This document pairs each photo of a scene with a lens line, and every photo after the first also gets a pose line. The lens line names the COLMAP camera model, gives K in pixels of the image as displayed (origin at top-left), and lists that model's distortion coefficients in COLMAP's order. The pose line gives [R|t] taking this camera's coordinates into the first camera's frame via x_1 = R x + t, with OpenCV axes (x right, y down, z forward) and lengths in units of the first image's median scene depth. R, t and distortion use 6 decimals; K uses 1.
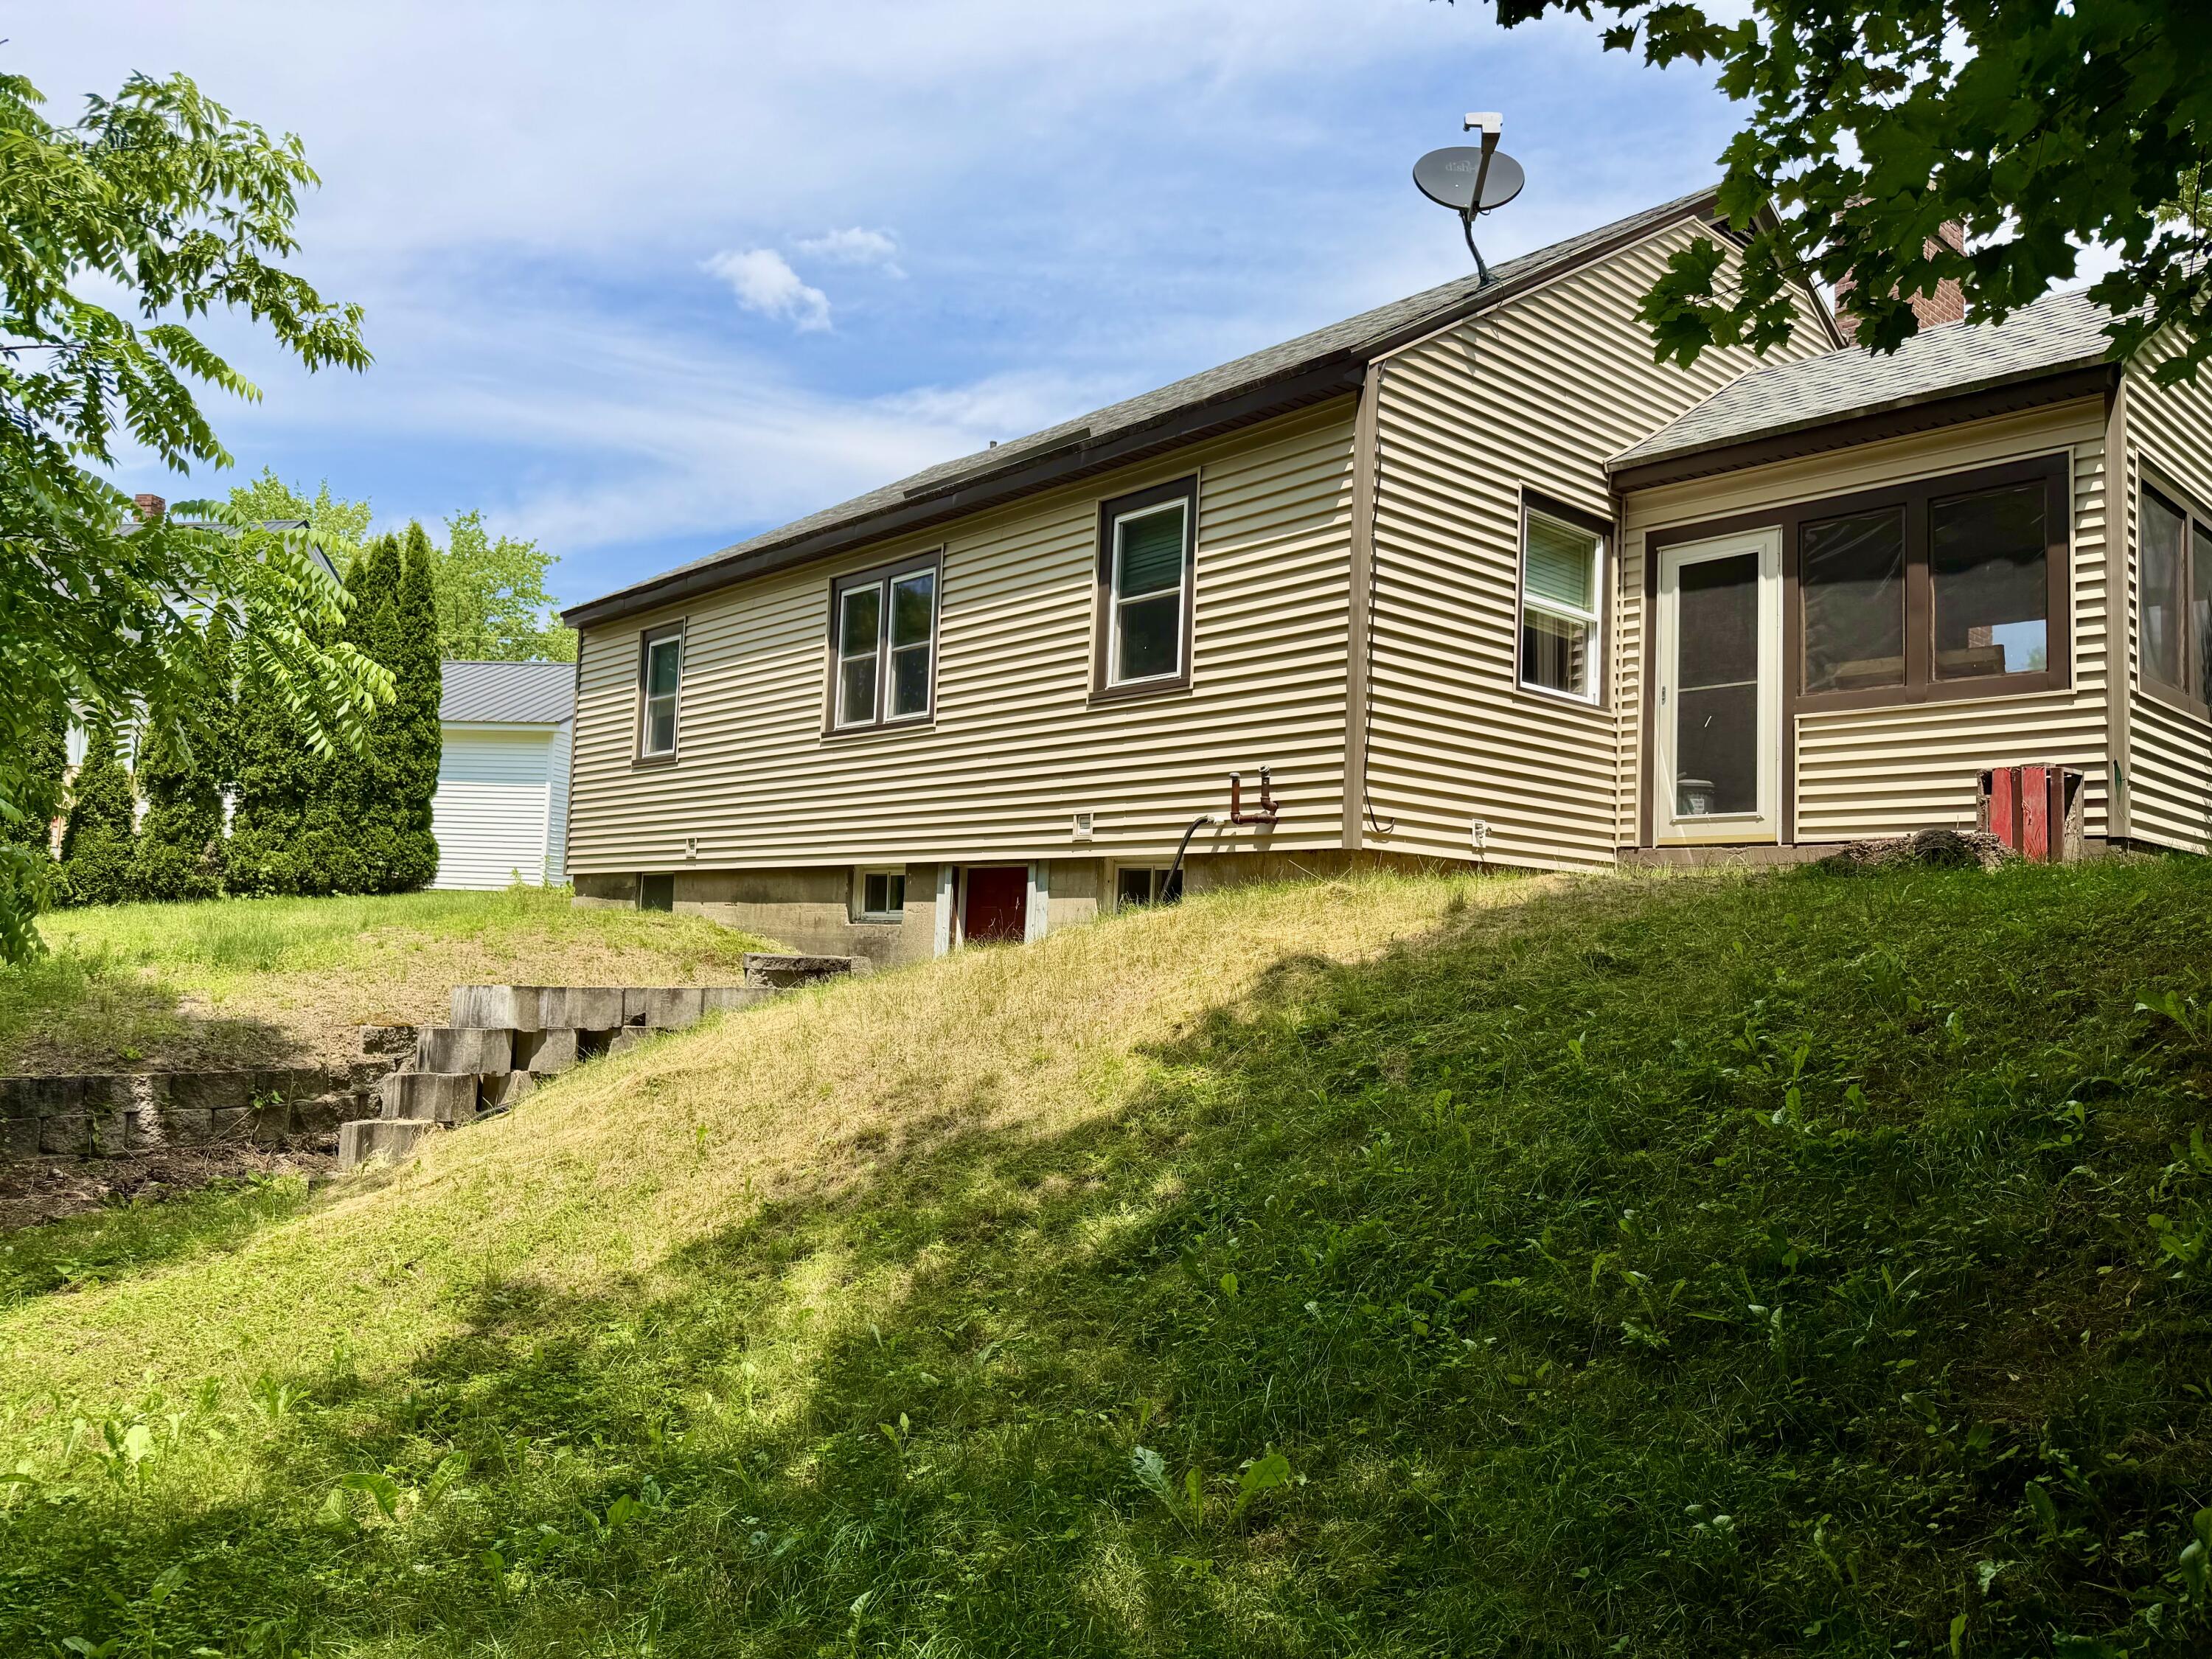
lens RADIAL K [[1578.8, 0, 1110.1], [0, 1578.8, 828.3], [0, 0, 1]] dist [0.049963, -0.029796]
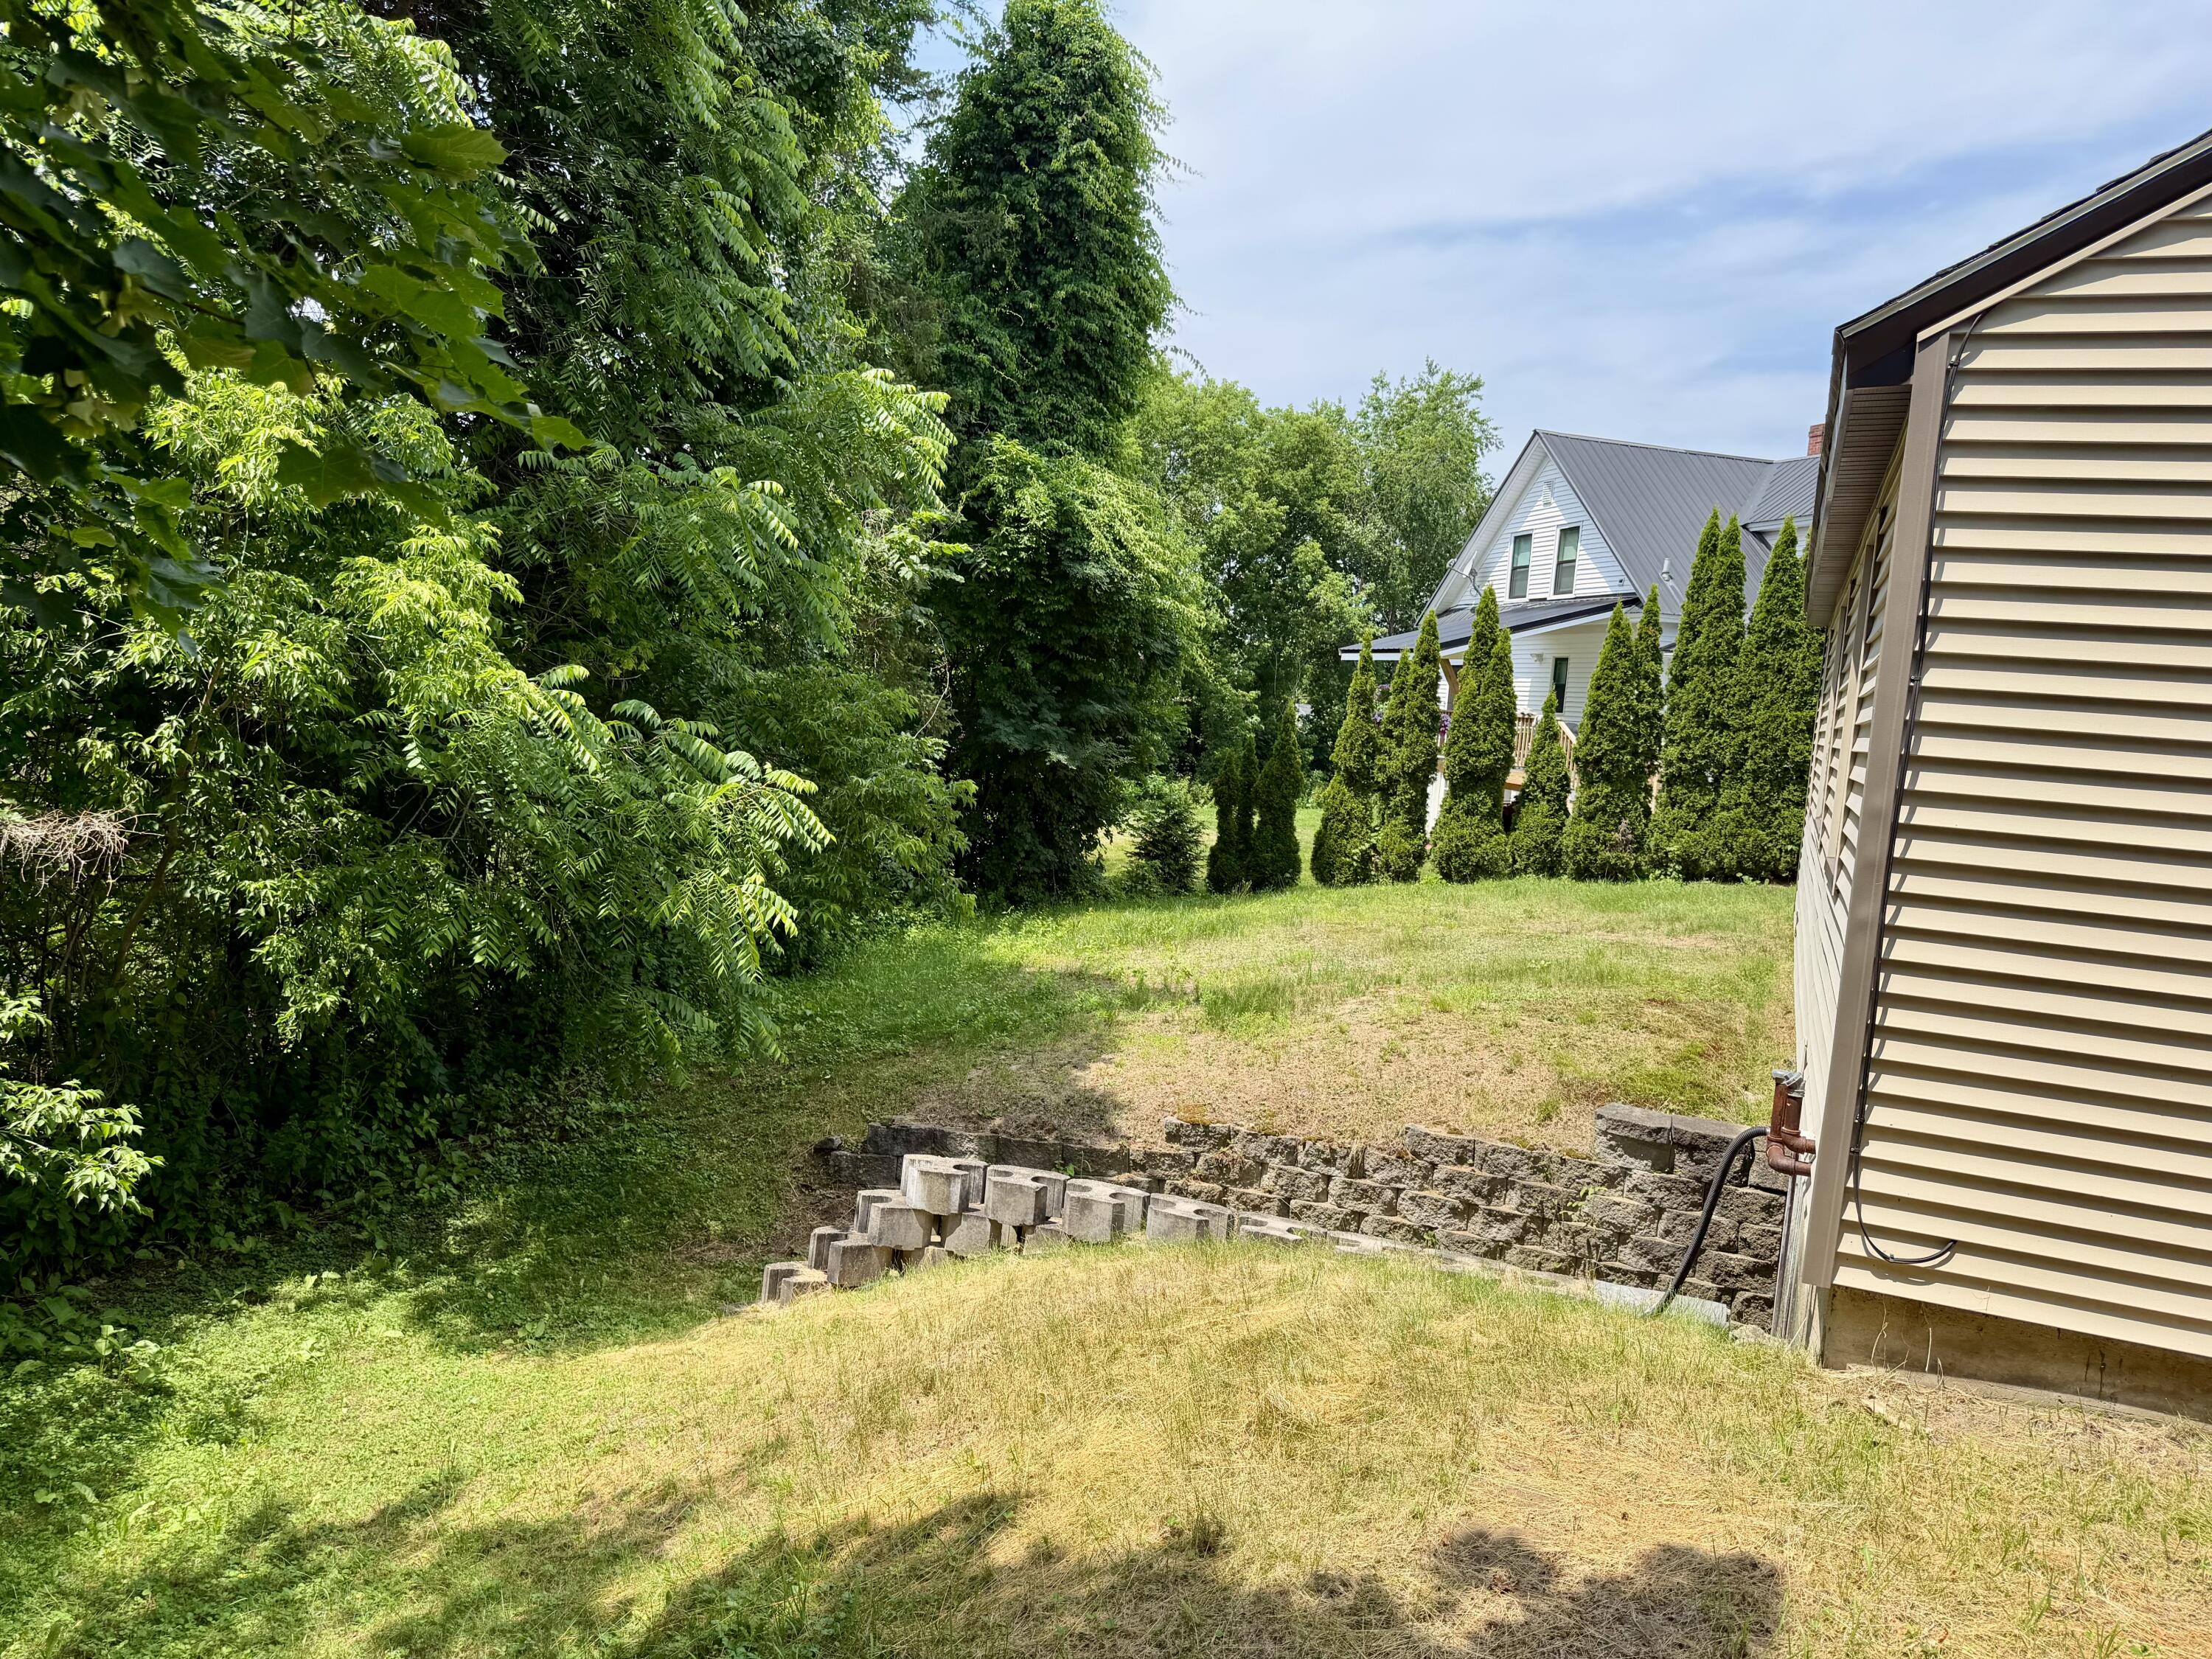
lens RADIAL K [[1578.8, 0, 1108.6], [0, 1578.8, 828.0], [0, 0, 1]] dist [0.049963, -0.029796]
pose [[0.435324, 0.077676, -0.896916, 0.338681], [0.006518, 0.995973, 0.089419, -0.122827], [0.900250, -0.044773, 0.433065, 0.360732]]
